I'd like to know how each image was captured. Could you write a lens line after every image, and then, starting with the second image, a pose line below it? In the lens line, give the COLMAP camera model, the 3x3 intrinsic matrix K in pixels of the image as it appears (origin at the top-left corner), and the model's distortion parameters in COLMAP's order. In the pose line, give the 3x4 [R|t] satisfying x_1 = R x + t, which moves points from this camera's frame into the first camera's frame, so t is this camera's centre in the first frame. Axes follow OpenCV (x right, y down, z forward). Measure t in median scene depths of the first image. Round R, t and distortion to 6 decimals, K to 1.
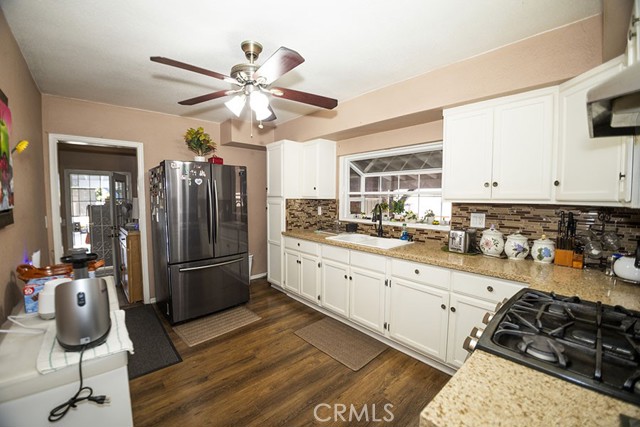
lens RADIAL K [[254.9, 0, 314.4], [0, 254.9, 211.5], [0, 0, 1]] dist [-0.031451, -0.003710]
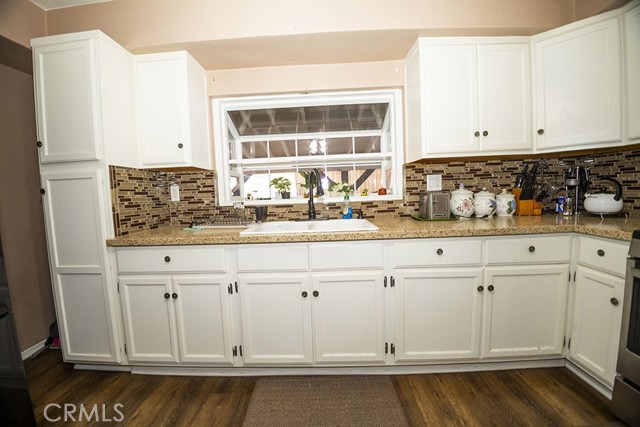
lens RADIAL K [[254.9, 0, 312.4], [0, 254.9, 210.4], [0, 0, 1]] dist [-0.031451, -0.003710]
pose [[0.689035, -0.080126, 0.720285, -0.201768], [0.082415, 0.996085, 0.031967, 0.047716], [-0.720027, 0.037336, 0.692941, 0.485553]]
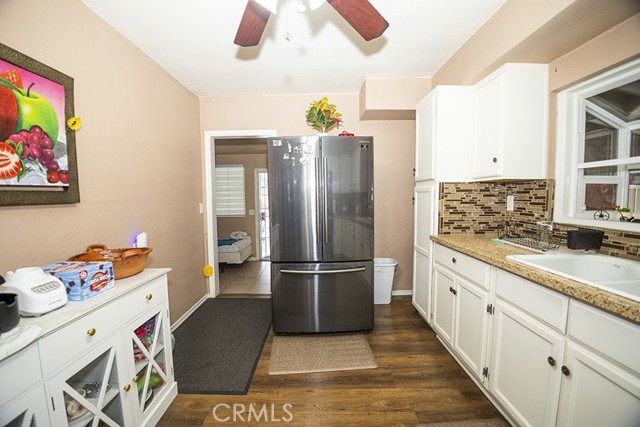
lens RADIAL K [[254.9, 0, 314.7], [0, 254.9, 211.5], [0, 0, 1]] dist [-0.031451, -0.003710]
pose [[0.749183, 0.029734, -0.661695, 0.072978], [-0.023908, 0.999555, 0.017847, 0.018222], [0.661932, 0.002449, 0.749560, 0.375999]]
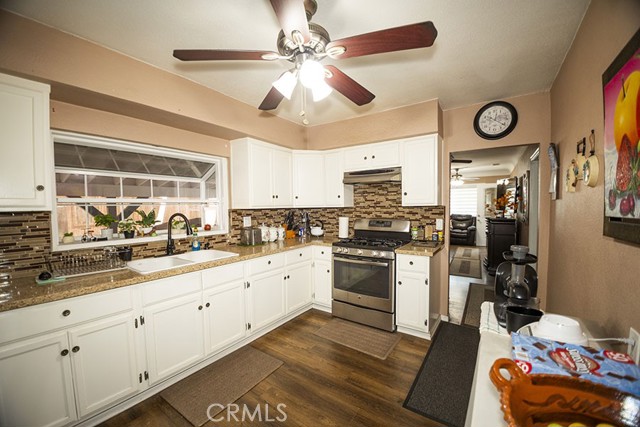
lens RADIAL K [[254.9, 0, 319.4], [0, 254.9, 216.6], [0, 0, 1]] dist [-0.031451, -0.003710]
pose [[-0.238502, -0.038246, 0.970389, -0.566302], [0.068119, 0.996104, 0.056001, -0.030639], [-0.968750, 0.079458, -0.234968, 0.655423]]
